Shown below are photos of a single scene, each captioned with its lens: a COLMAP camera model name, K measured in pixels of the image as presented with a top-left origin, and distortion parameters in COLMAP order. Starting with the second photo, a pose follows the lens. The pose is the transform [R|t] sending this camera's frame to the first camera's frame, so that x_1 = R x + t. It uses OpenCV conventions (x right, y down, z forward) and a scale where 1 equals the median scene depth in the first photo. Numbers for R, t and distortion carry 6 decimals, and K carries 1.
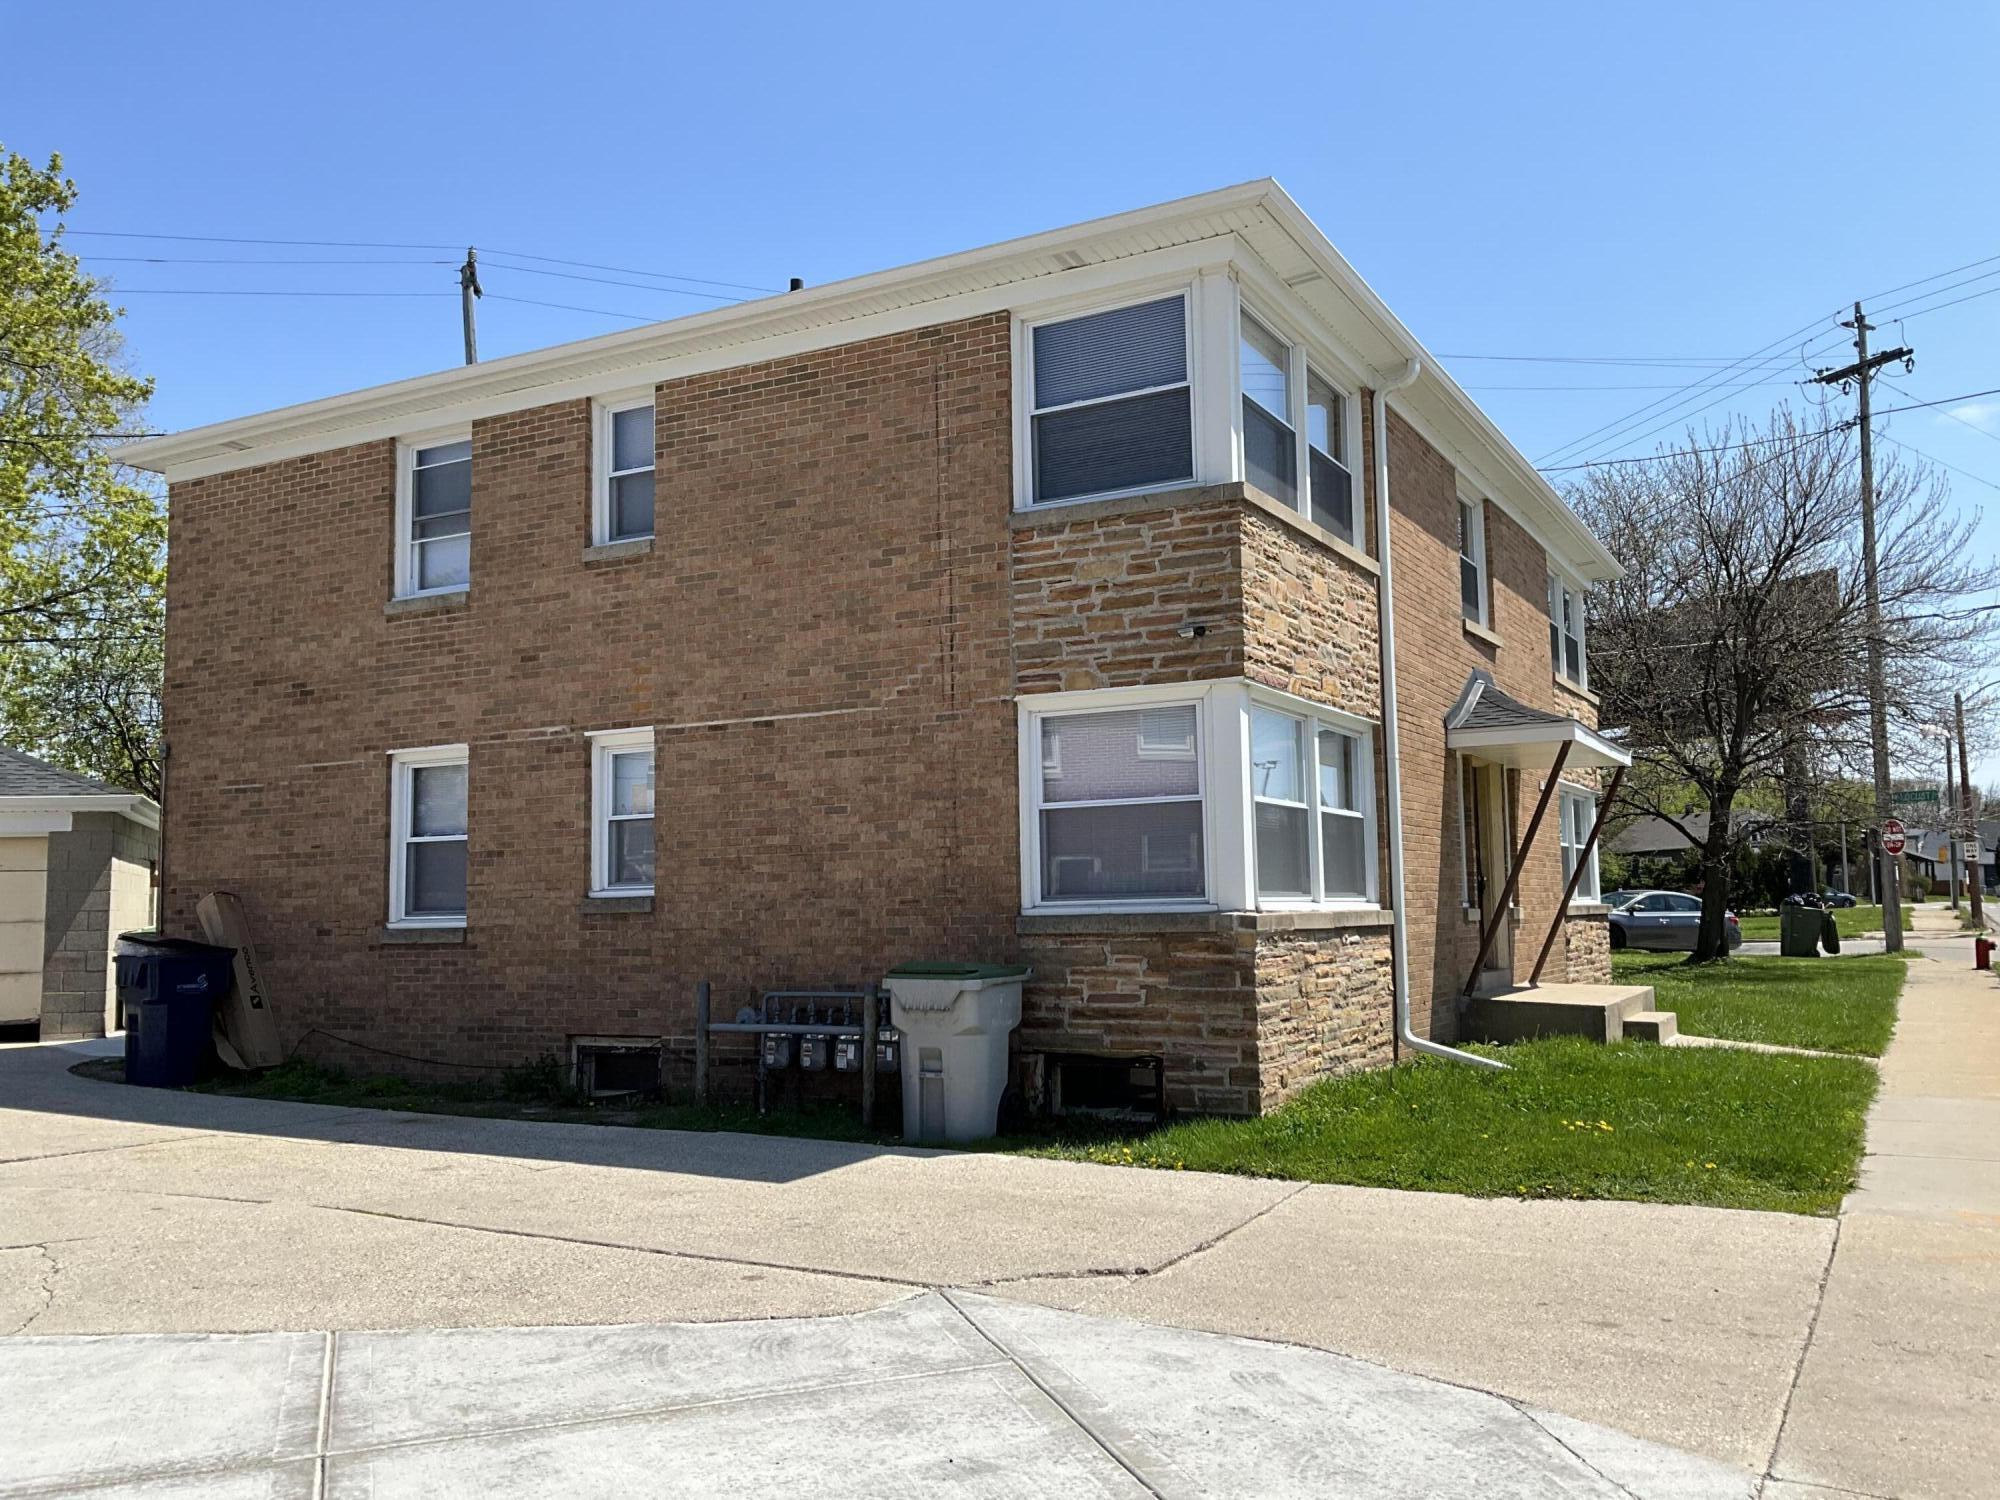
lens RADIAL K [[1679.6, 0, 1042.7], [0, 1679.6, 748.4], [0, 0, 1]] dist [0.057375, -0.115090]
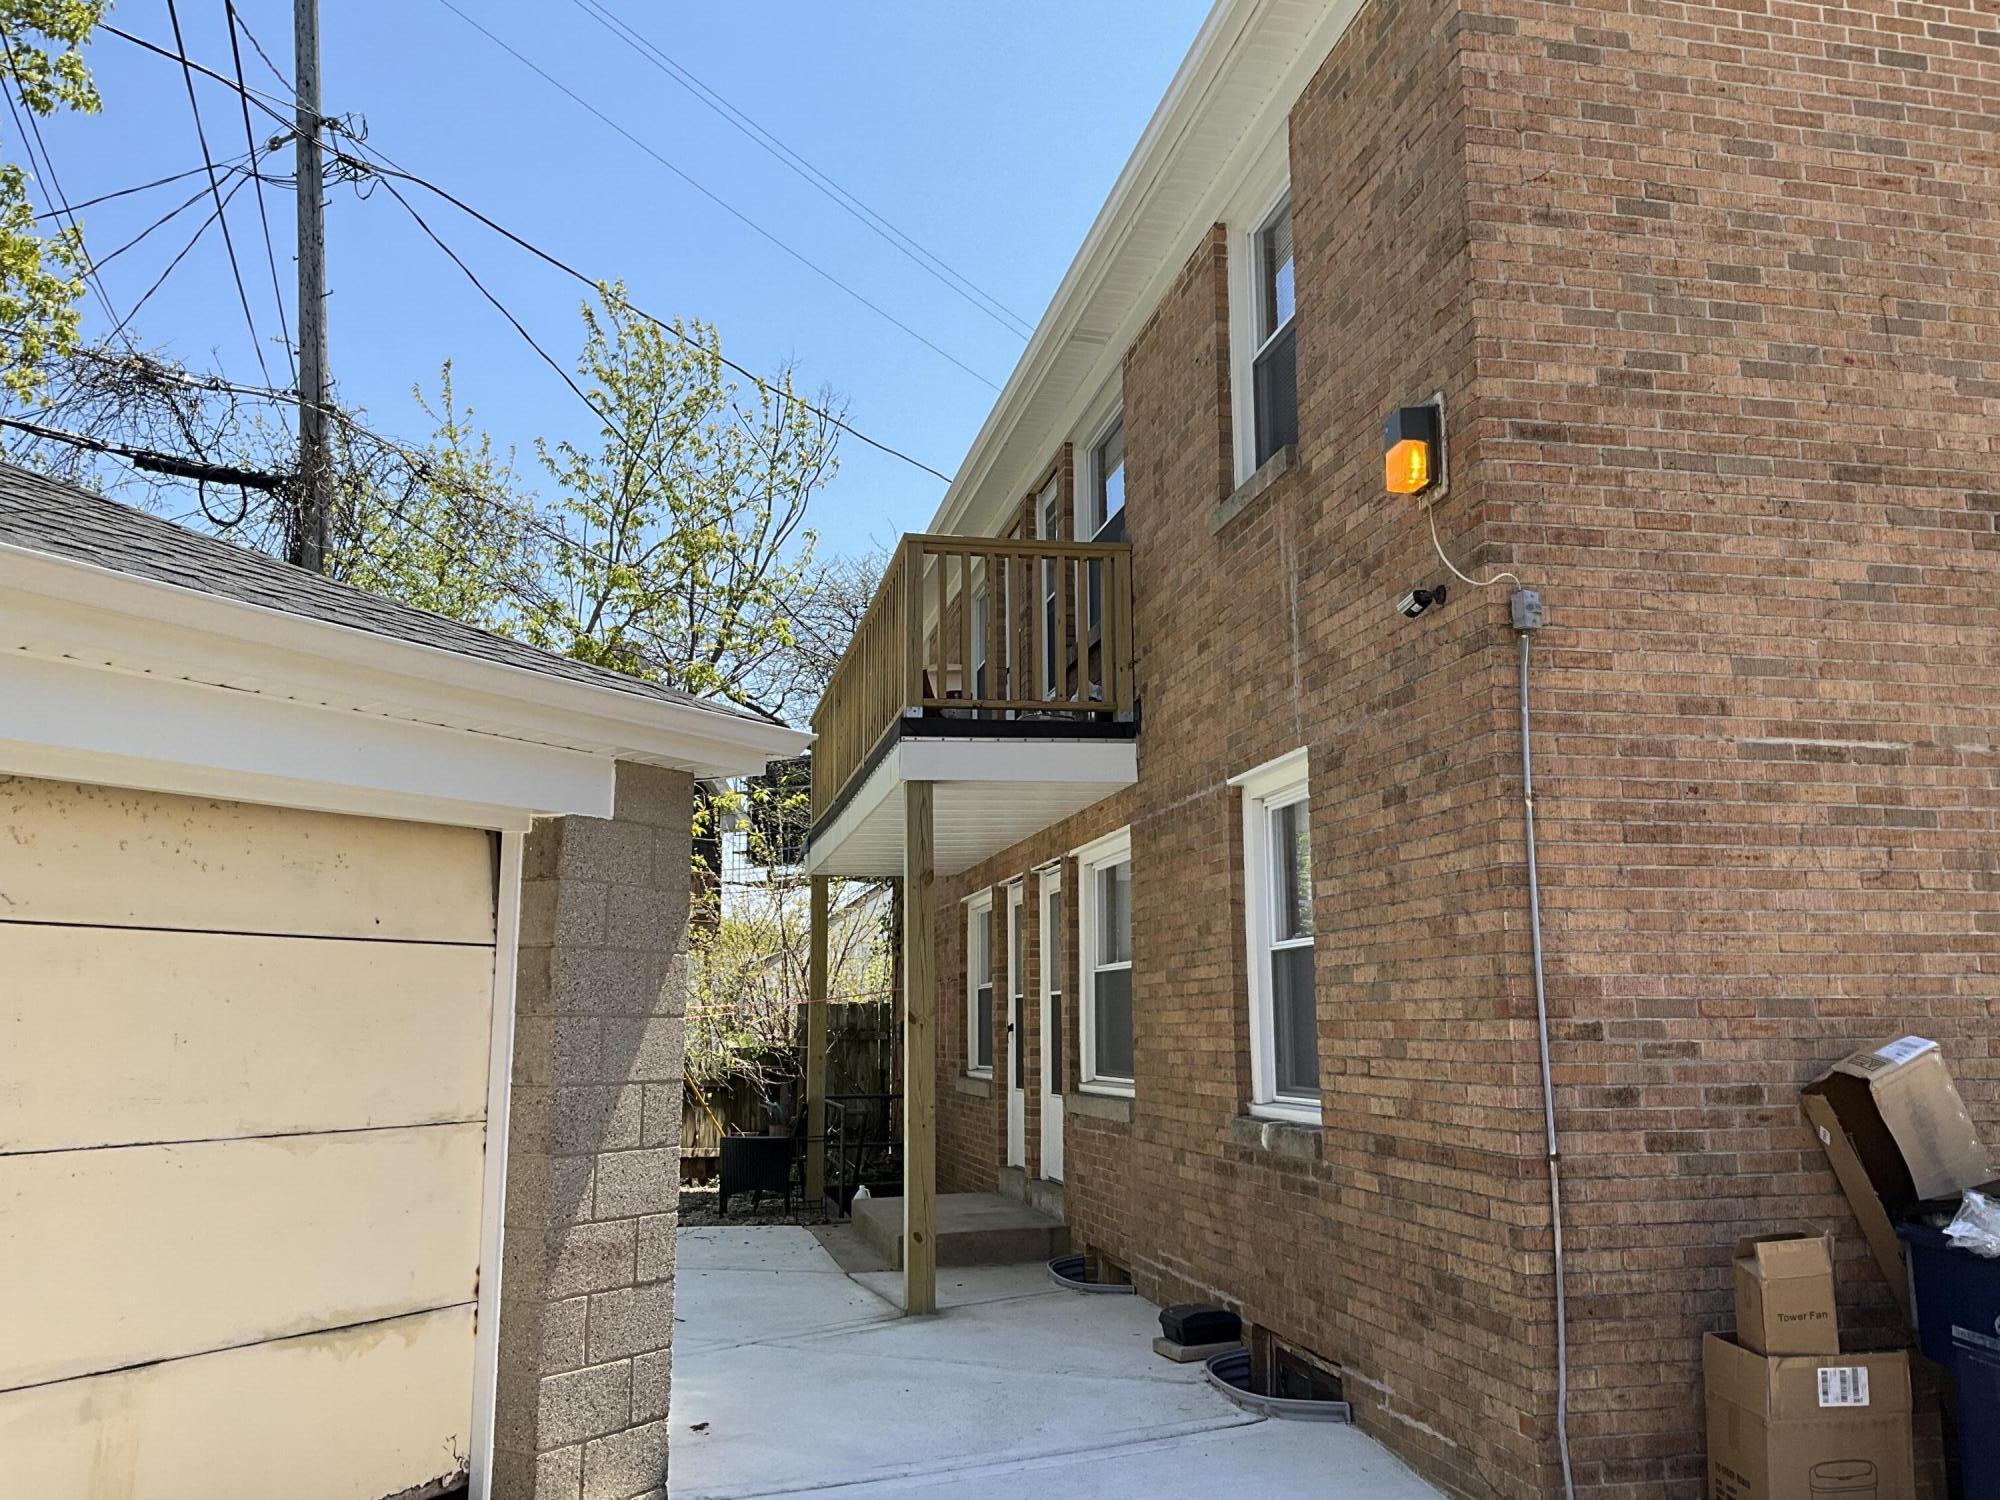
lens RADIAL K [[1679.6, 0, 1003.8], [0, 1679.6, 767.2], [0, 0, 1]] dist [0.057375, -0.115090]
pose [[0.763516, 0.118627, 0.634800, -0.831061], [-0.067754, 0.992273, -0.103936, 0.076598], [-0.642225, 0.036346, 0.765654, 0.833503]]
